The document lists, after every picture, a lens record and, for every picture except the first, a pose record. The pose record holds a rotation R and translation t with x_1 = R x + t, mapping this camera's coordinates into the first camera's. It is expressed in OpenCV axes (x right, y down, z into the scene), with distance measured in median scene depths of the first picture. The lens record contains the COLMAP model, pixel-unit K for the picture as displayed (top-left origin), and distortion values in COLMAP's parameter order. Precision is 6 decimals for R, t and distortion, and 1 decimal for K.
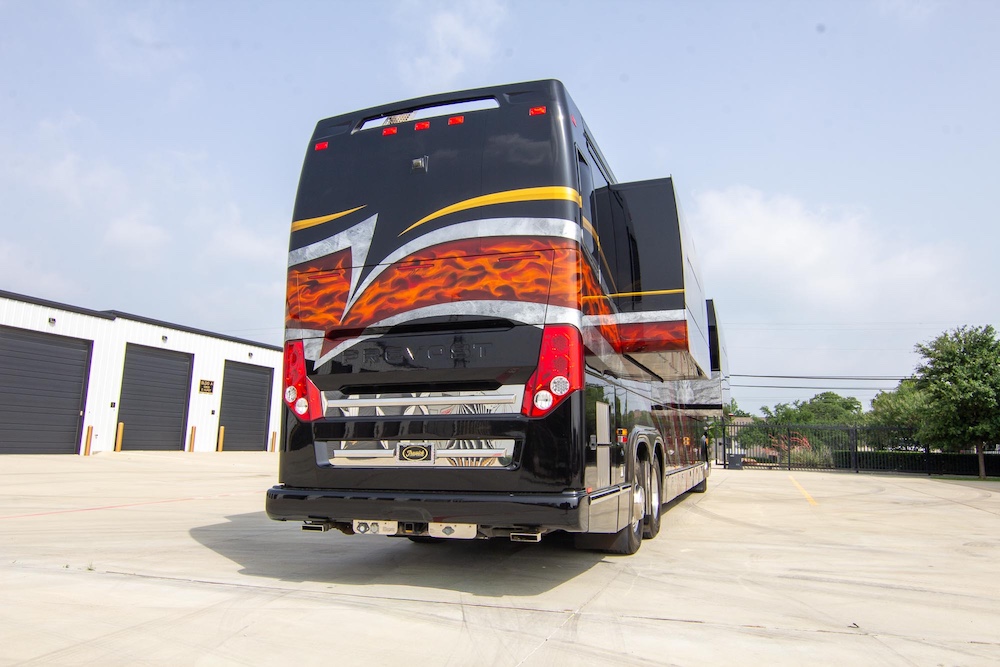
lens RADIAL K [[710.2, 0, 500.0], [0, 710.2, 333.5], [0, 0, 1]] dist [-0.000492, -0.000911]
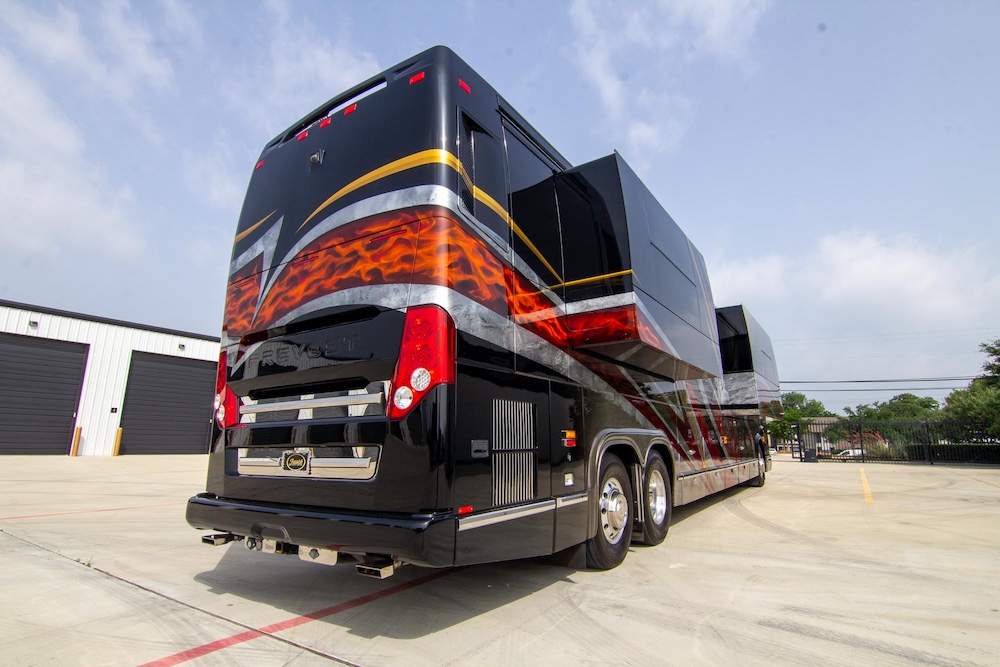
lens RADIAL K [[504.9, 0, 500.0], [0, 504.9, 333.5], [0, 0, 1]] dist [-0.001113, -0.014004]
pose [[0.968767, -0.063202, -0.239783, 0.279812], [0.049247, 0.996750, -0.063756, 0.055498], [0.243033, 0.049956, 0.968731, 0.407013]]
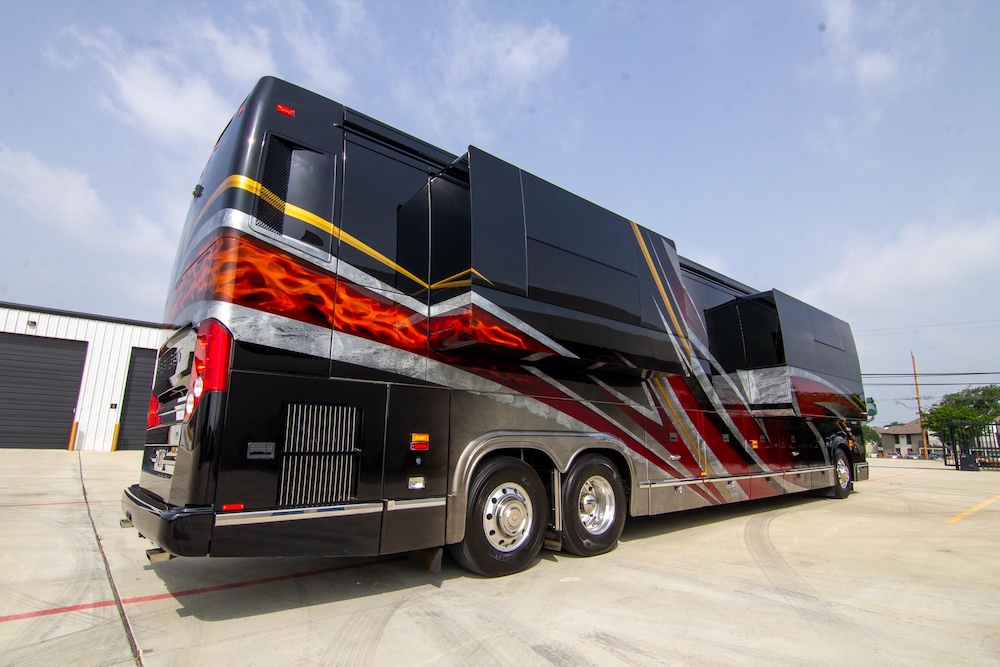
lens RADIAL K [[504.9, 0, 500.0], [0, 504.9, 333.5], [0, 0, 1]] dist [-0.001113, -0.014004]
pose [[0.870024, -0.107253, -0.481202, 0.683354], [0.077167, 0.993645, -0.081949, 0.080023], [0.486933, 0.034165, 0.872771, 0.571212]]
